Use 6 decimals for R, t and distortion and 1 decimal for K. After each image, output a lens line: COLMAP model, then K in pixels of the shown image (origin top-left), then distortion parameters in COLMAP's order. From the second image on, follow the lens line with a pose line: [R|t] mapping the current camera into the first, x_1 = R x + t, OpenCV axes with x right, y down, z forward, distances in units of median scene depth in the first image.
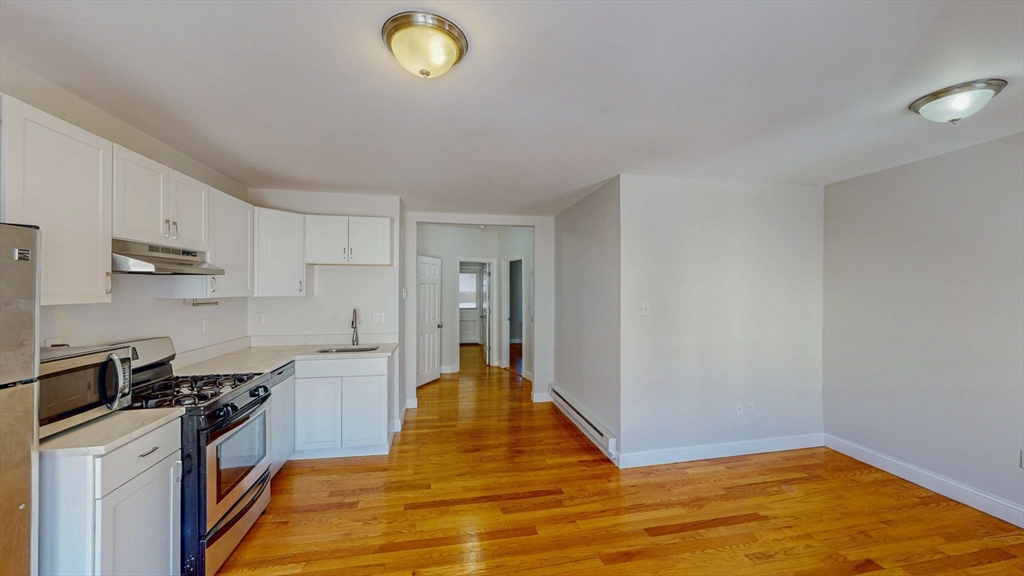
lens RADIAL K [[377.8, 0, 522.3], [0, 377.8, 288.6], [0, 0, 1]] dist [-0.000429, 0.001221]
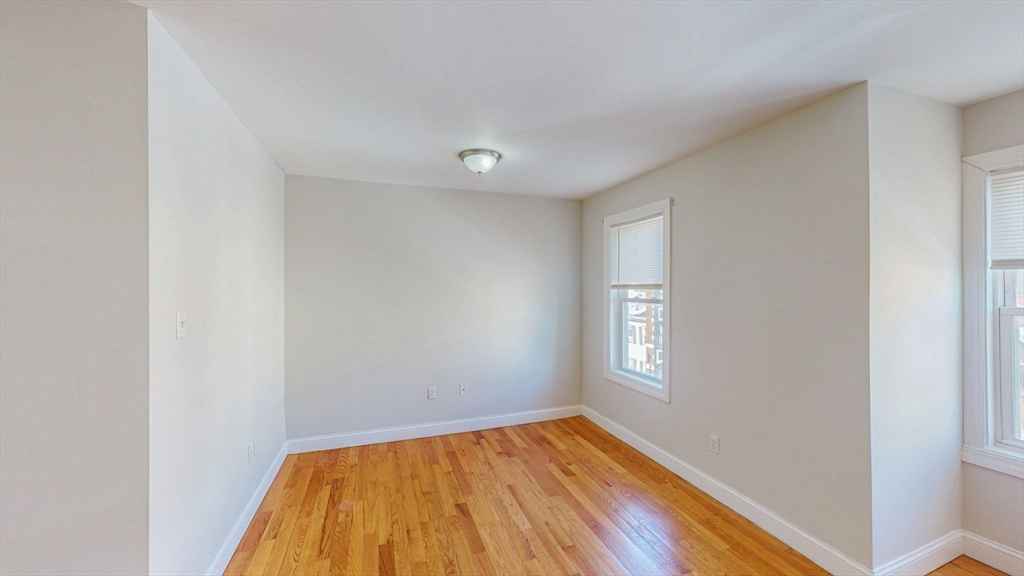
lens RADIAL K [[377.8, 0, 509.3], [0, 377.8, 283.9], [0, 0, 1]] dist [-0.000429, 0.001221]
pose [[-0.127971, 0.007380, 0.991750, -0.252438], [-0.000659, 0.999971, -0.007526, 0.005917], [-0.991778, -0.001616, -0.127963, 0.761918]]
